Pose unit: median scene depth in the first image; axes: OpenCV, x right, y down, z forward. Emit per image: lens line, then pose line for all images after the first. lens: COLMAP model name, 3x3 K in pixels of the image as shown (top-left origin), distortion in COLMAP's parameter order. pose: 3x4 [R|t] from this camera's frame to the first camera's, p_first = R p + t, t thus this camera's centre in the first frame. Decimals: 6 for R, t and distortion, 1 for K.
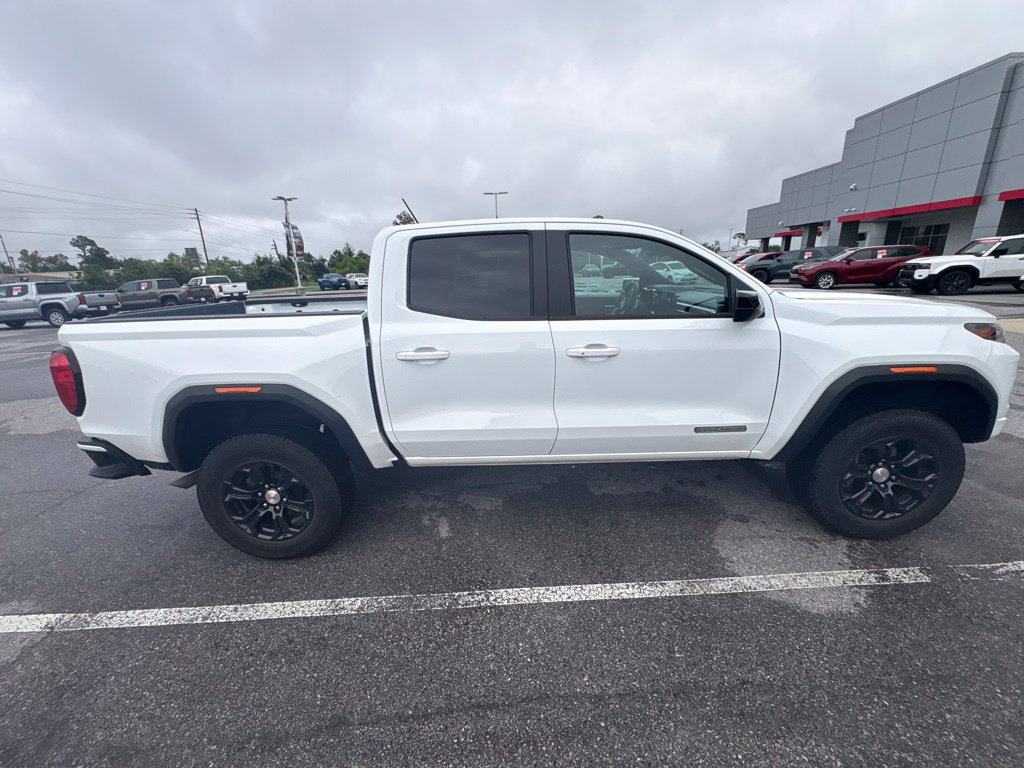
lens RADIAL K [[405.4, 0, 512.4], [0, 405.4, 386.3], [0, 0, 1]] dist [0.000778, -0.000040]
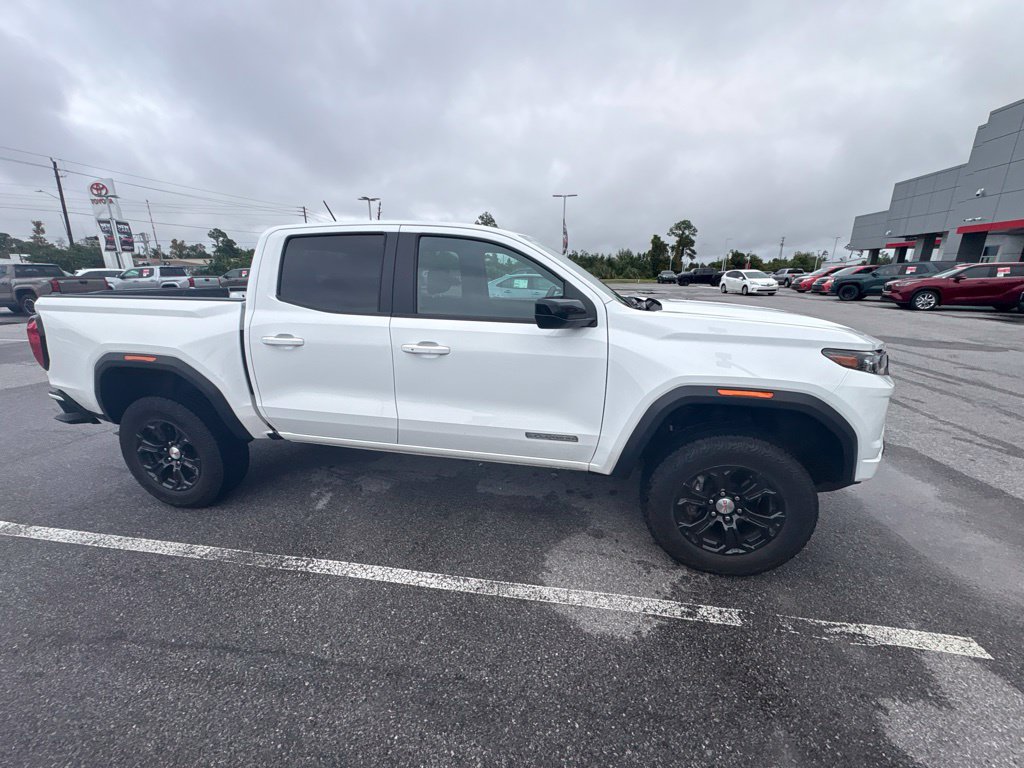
lens RADIAL K [[405.0, 0, 511.5], [0, 405.0, 386.3], [0, 0, 1]] dist [0.001428, -0.000407]
pose [[0.981295, 0.089507, -0.170435, 0.560006], [-0.090181, 0.995918, 0.003793, -0.012076], [0.170079, 0.011648, 0.985362, 0.005384]]
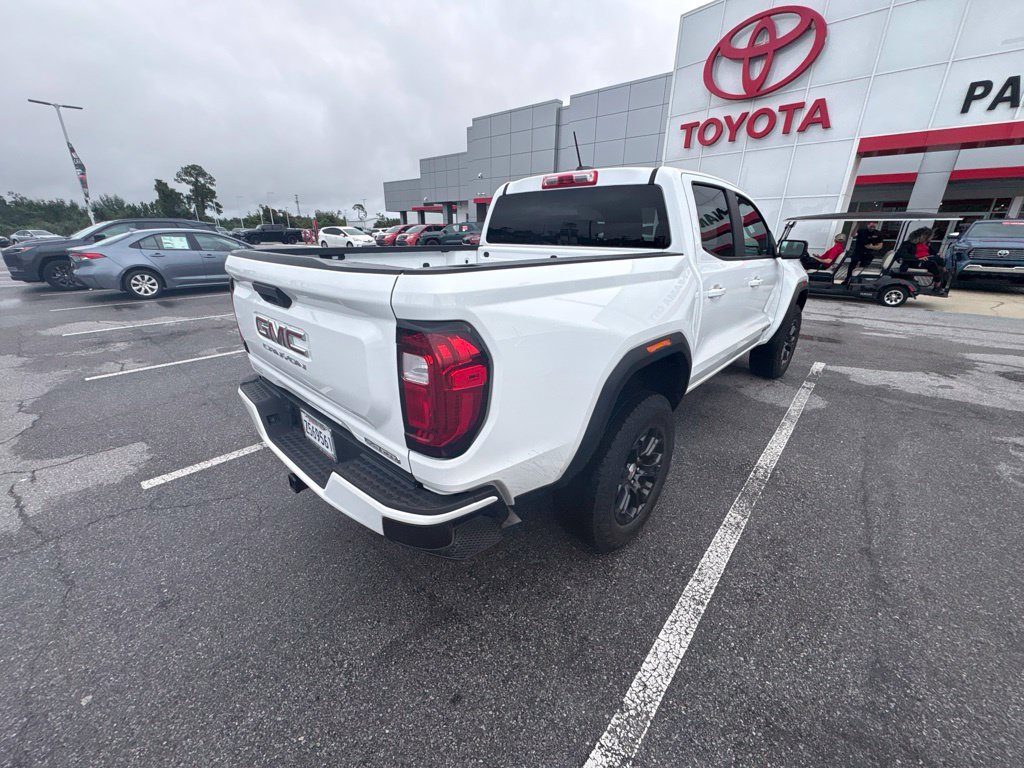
lens RADIAL K [[405.0, 0, 511.5], [0, 405.0, 386.3], [0, 0, 1]] dist [0.001428, -0.000407]
pose [[0.674972, -0.222142, 0.703609, -1.359752], [0.173408, 0.974652, 0.141365, -0.072942], [-0.717177, 0.026594, 0.696383, 0.587236]]
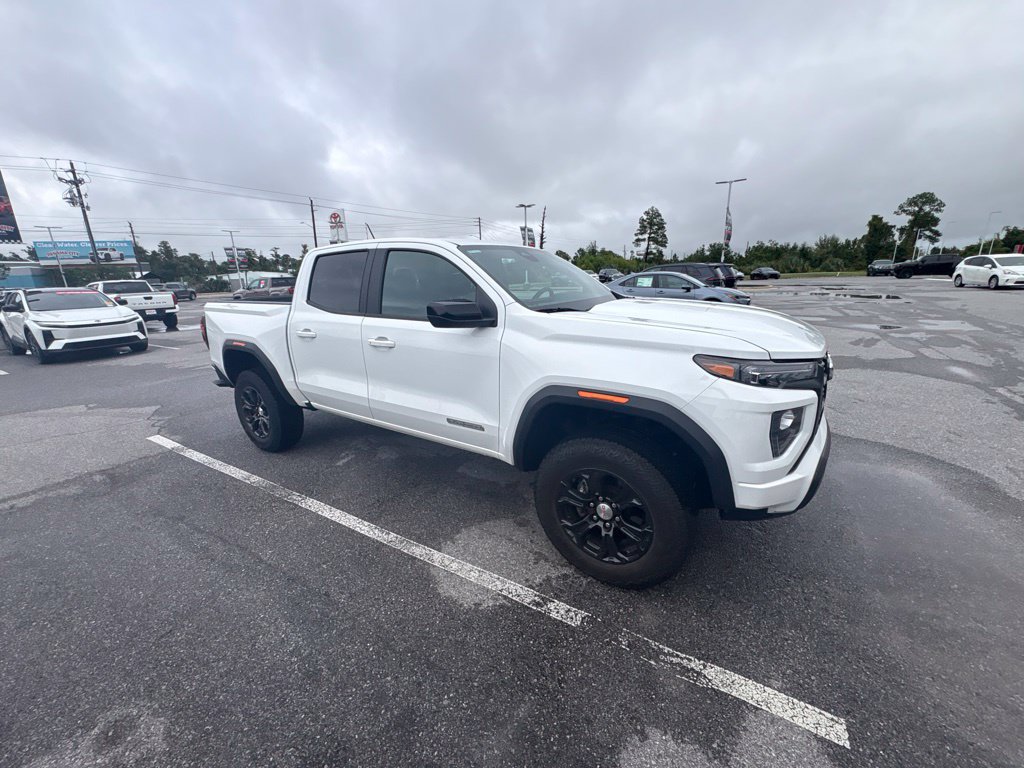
lens RADIAL K [[405.4, 0, 512.4], [0, 405.4, 386.3], [0, 0, 1]] dist [0.000778, -0.000040]
pose [[0.840927, 0.154901, -0.518505, 1.154377], [-0.150738, 0.987284, 0.050475, -0.071217], [0.519731, 0.035713, 0.853583, 0.109442]]
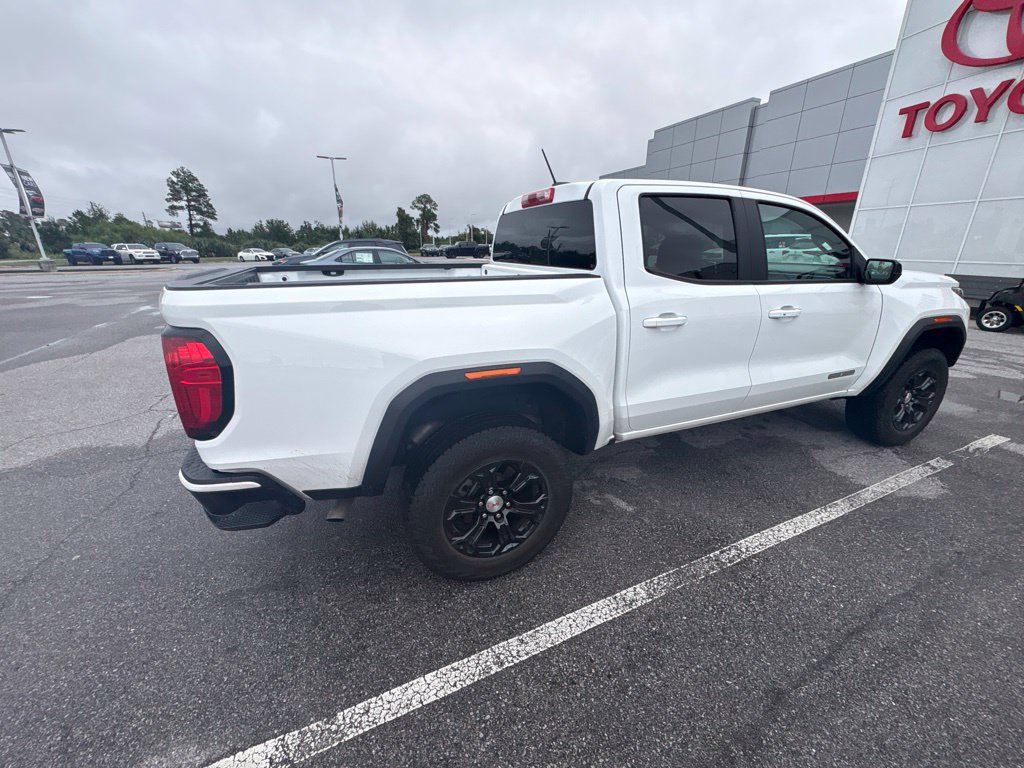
lens RADIAL K [[404.0, 0, 511.1], [0, 404.0, 388.0], [0, 0, 1]] dist [0.001701, -0.000725]
pose [[0.918851, -0.095706, 0.382822, -0.865628], [0.077173, 0.994992, 0.063518, -0.008926], [-0.386984, -0.028820, 0.921636, 0.246969]]
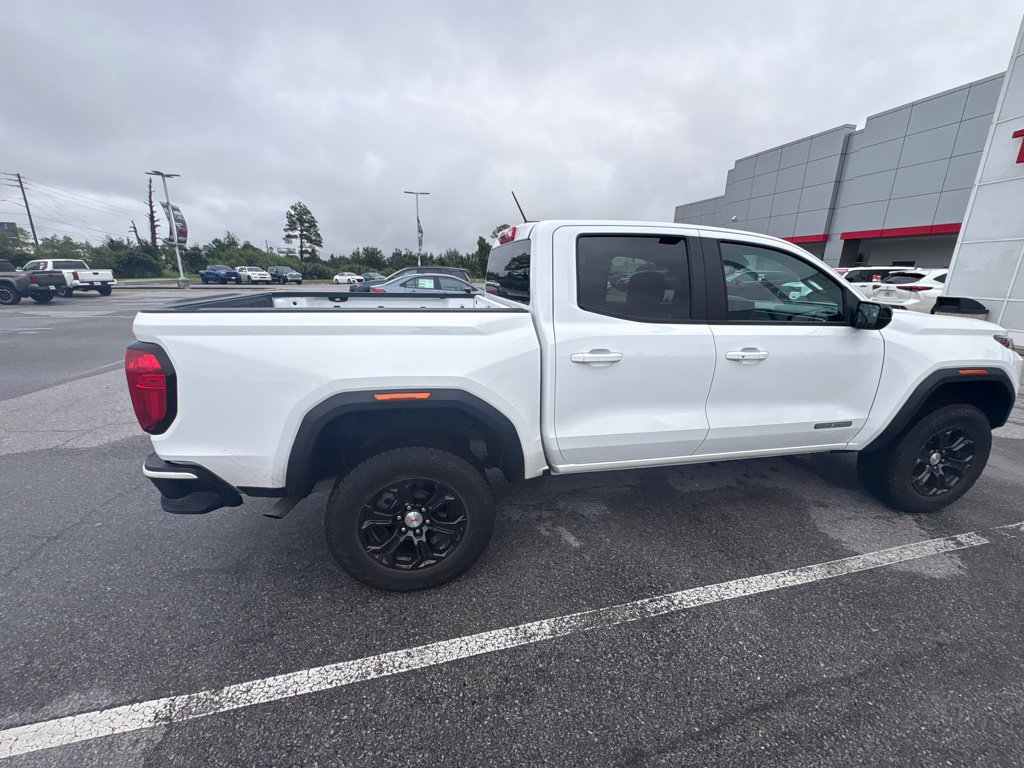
lens RADIAL K [[405.0, 0, 511.5], [0, 405.0, 386.3], [0, 0, 1]] dist [0.001428, -0.000407]
pose [[0.973539, -0.008932, 0.228345, -0.594509], [0.011500, 0.999885, -0.009915, -0.000523], [-0.228230, 0.012279, 0.973530, 0.106659]]
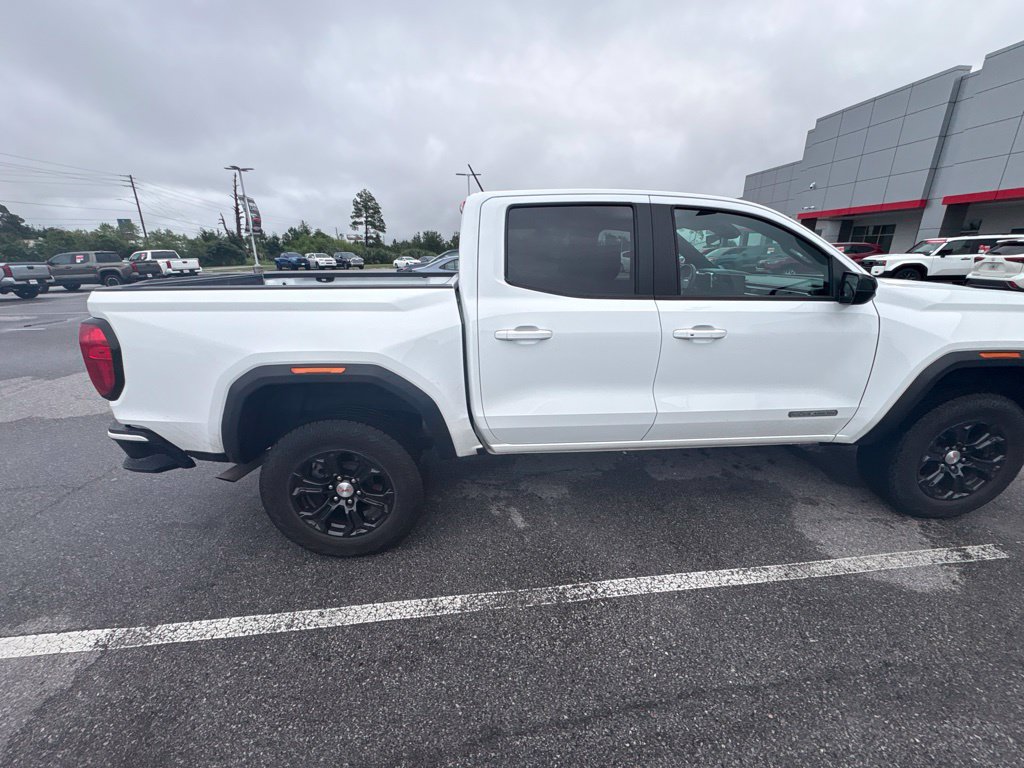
lens RADIAL K [[405.0, 0, 511.5], [0, 405.0, 386.3], [0, 0, 1]] dist [0.001428, -0.000407]
pose [[0.995876, 0.003719, 0.090645, -0.309804], [-0.006622, 0.999474, 0.031747, 0.011448], [-0.090479, -0.032217, 0.995377, 0.074441]]
